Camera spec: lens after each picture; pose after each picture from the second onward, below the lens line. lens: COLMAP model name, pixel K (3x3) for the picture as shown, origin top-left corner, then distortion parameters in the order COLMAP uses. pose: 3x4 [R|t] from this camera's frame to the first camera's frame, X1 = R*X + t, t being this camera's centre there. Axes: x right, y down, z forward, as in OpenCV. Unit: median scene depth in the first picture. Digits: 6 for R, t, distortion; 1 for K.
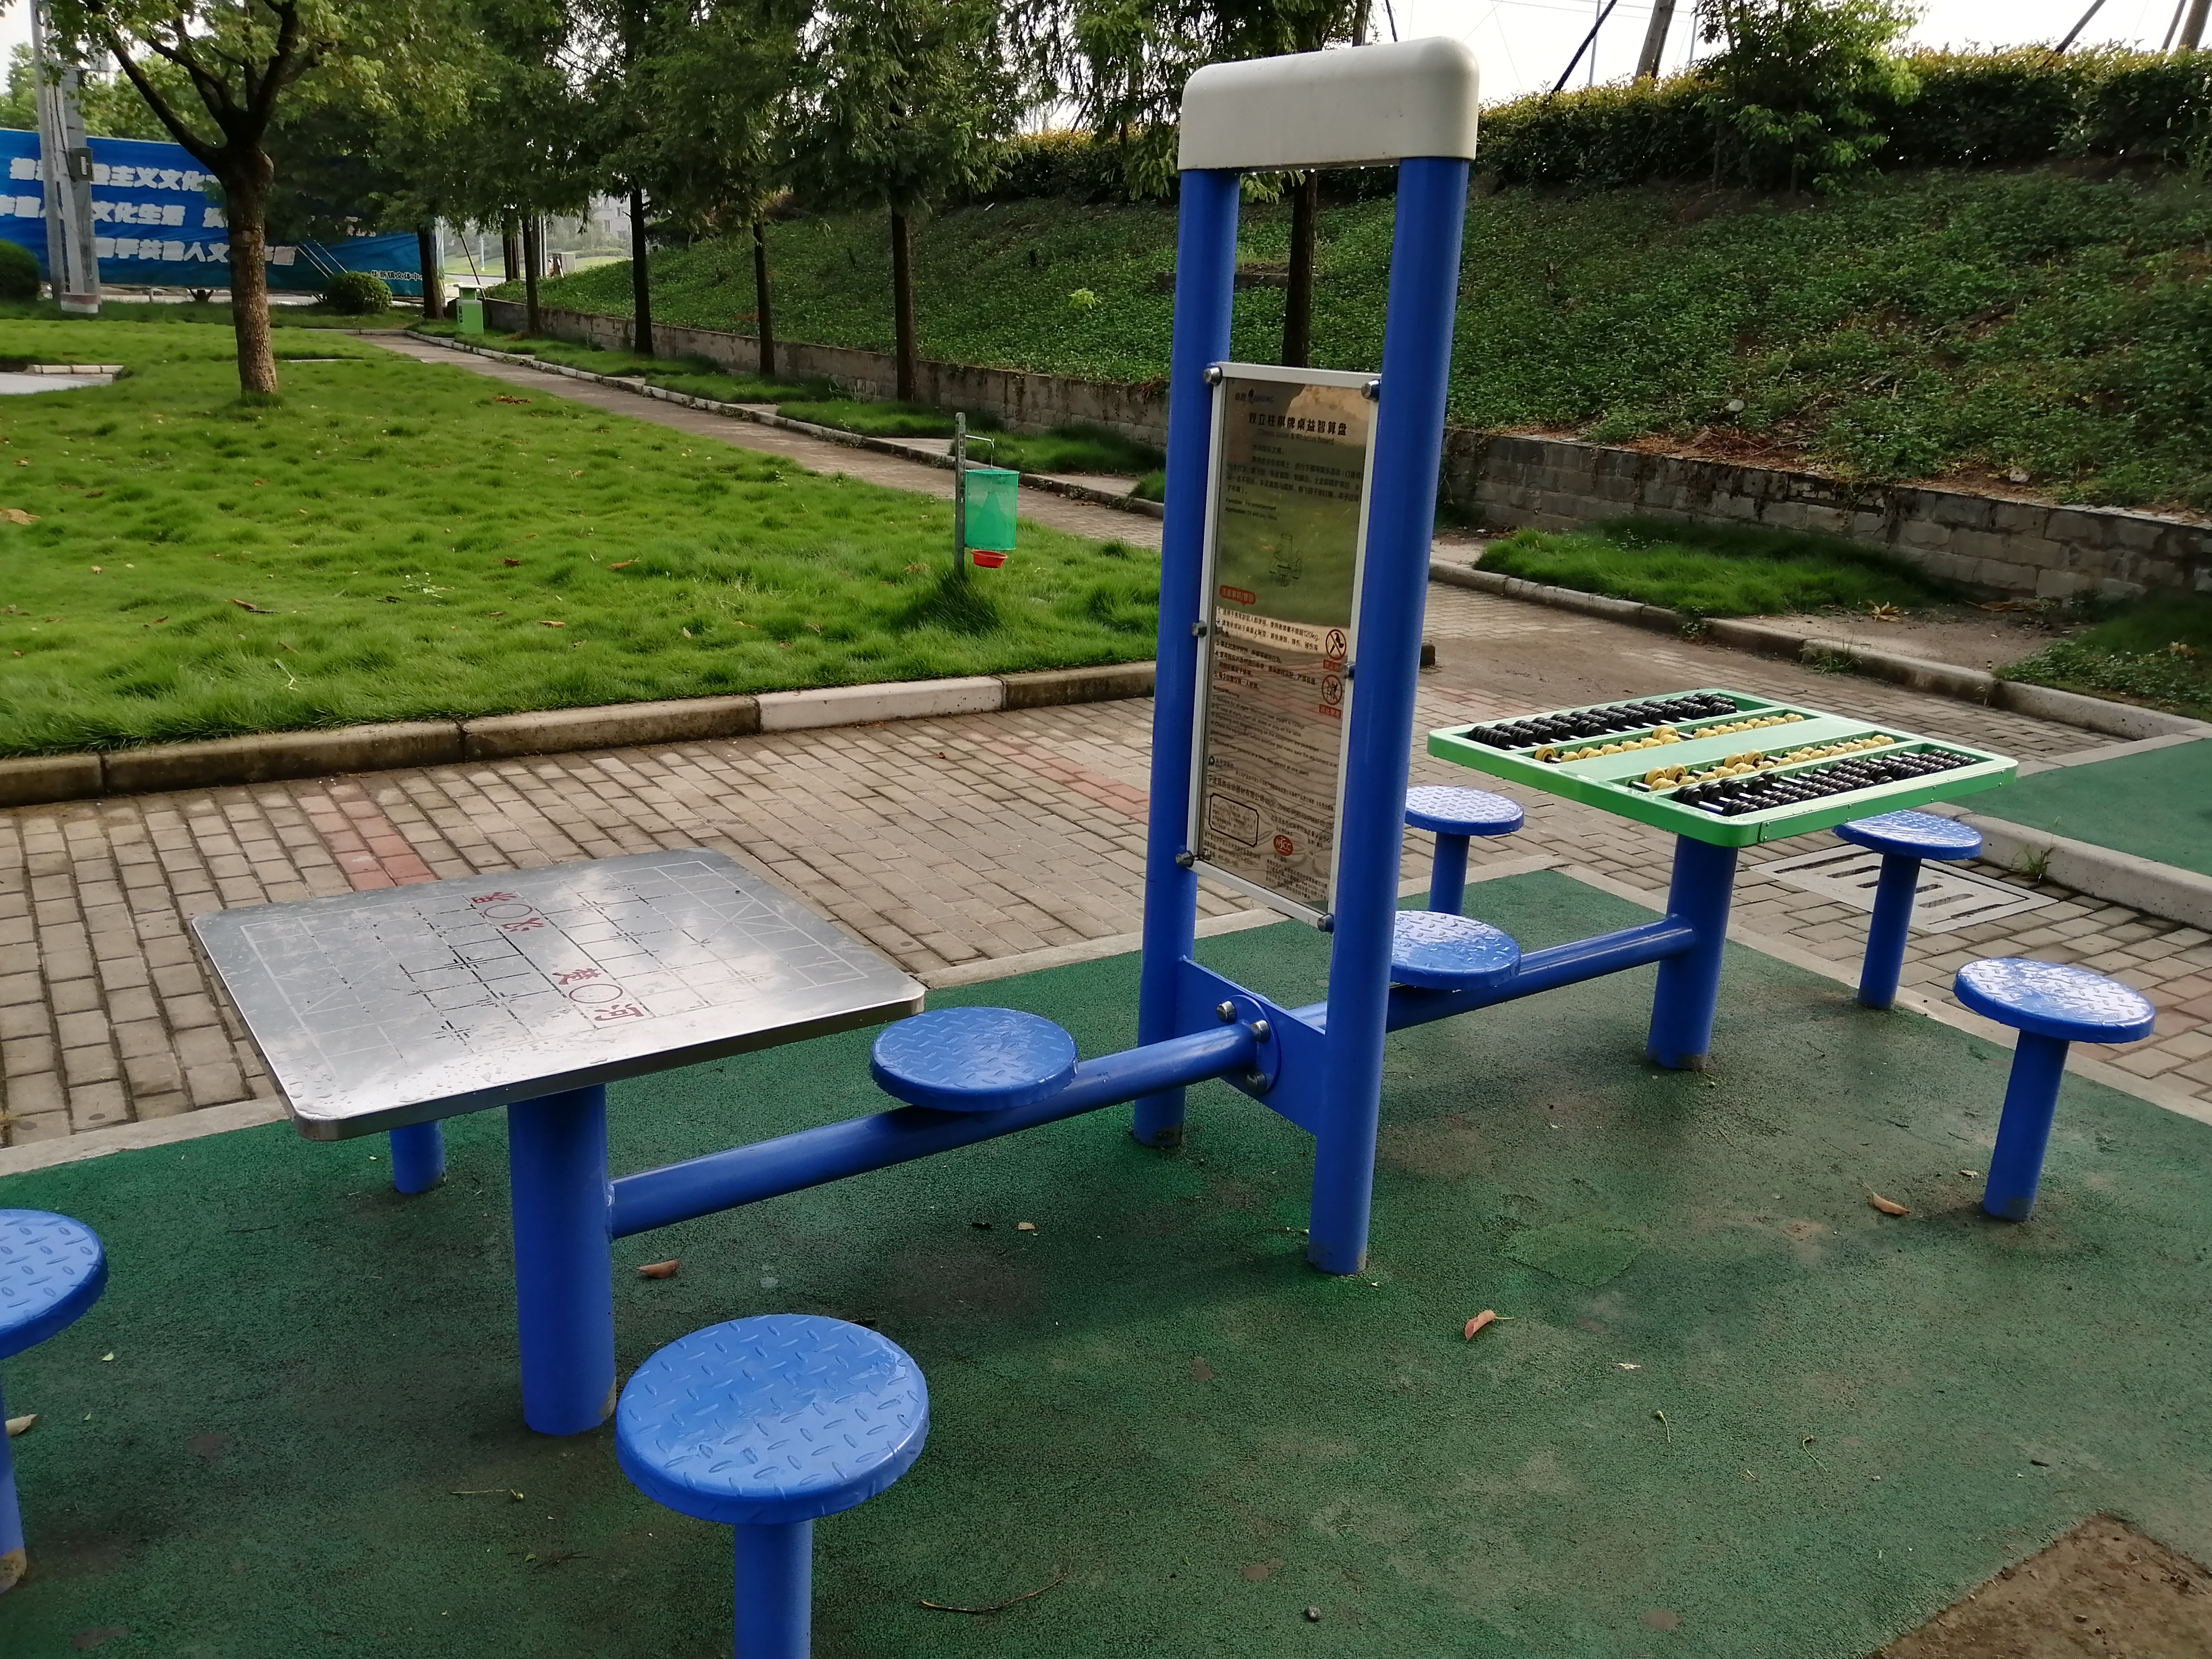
lens RADIAL K [[1760.5, 0, 1118.3], [0, 1760.5, 818.1], [0, 0, 1]] dist [0.042747, -0.078180]
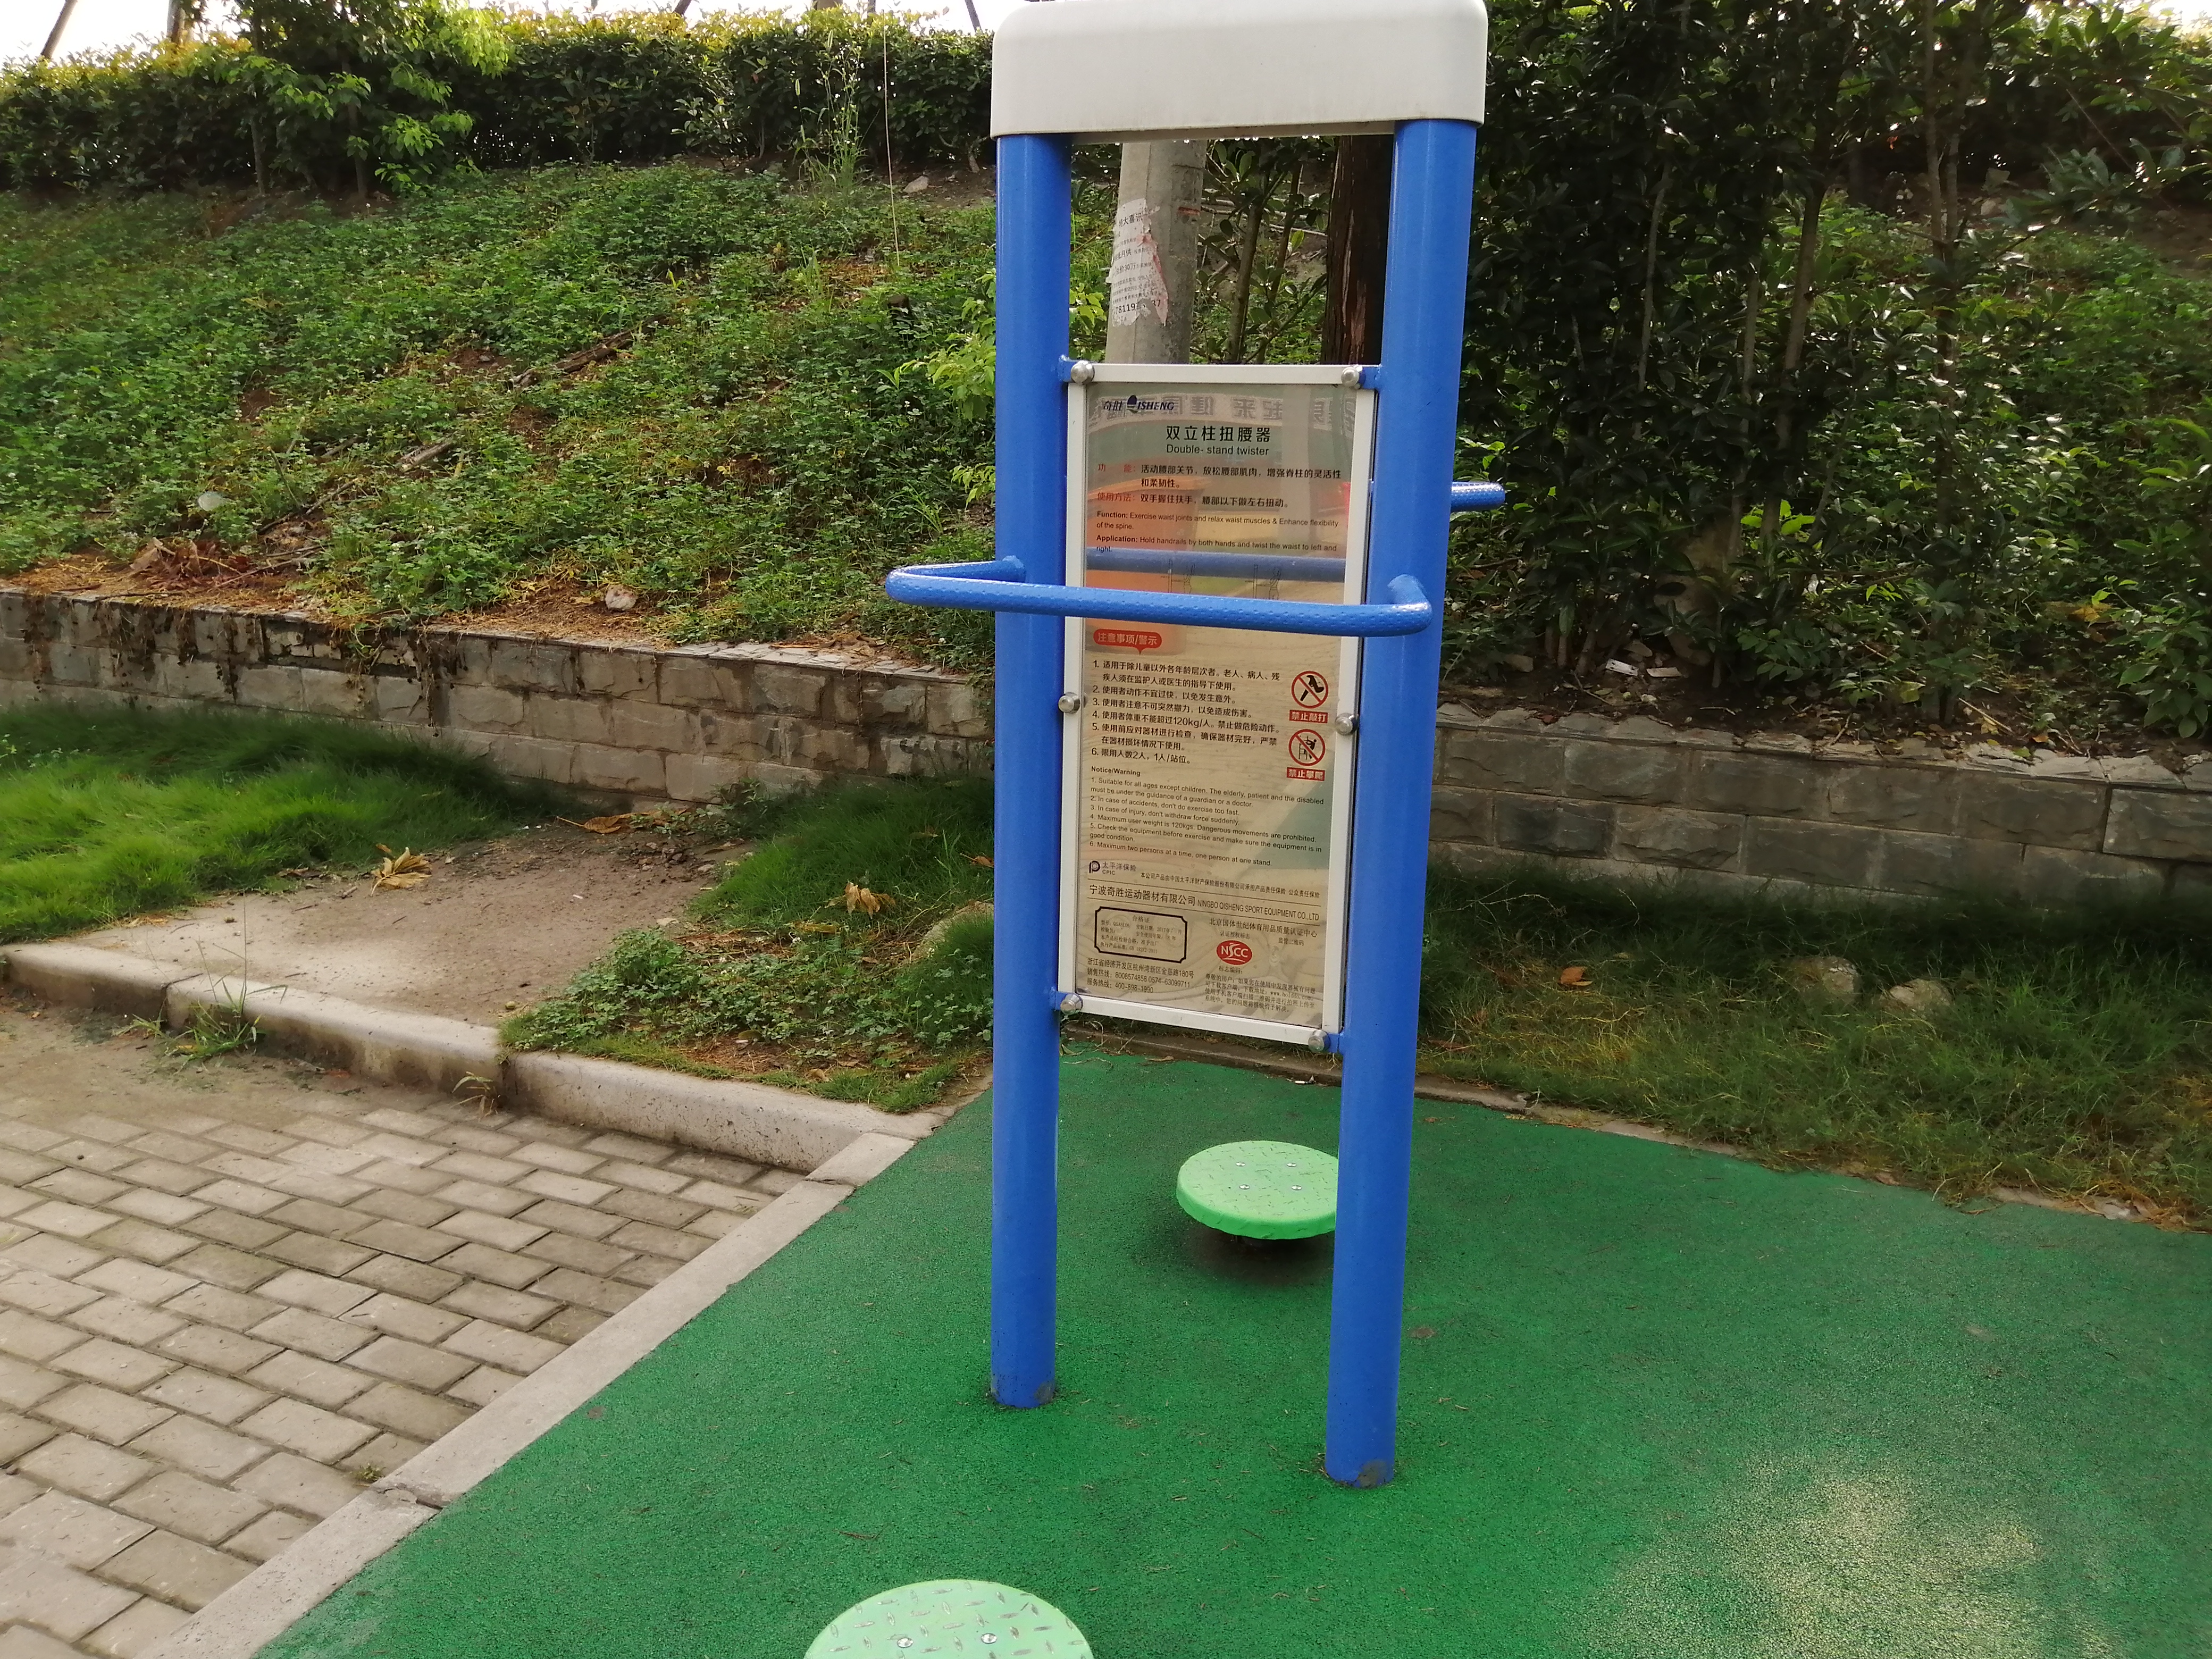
lens RADIAL K [[1760.5, 0, 1148.9], [0, 1760.5, 821.5], [0, 0, 1]] dist [0.042747, -0.078180]
pose [[0.817684, -0.146856, 0.556620, 0.265341], [0.172971, 0.984910, 0.005757, -0.077744], [-0.549066, 0.091572, 0.830747, 0.348571]]
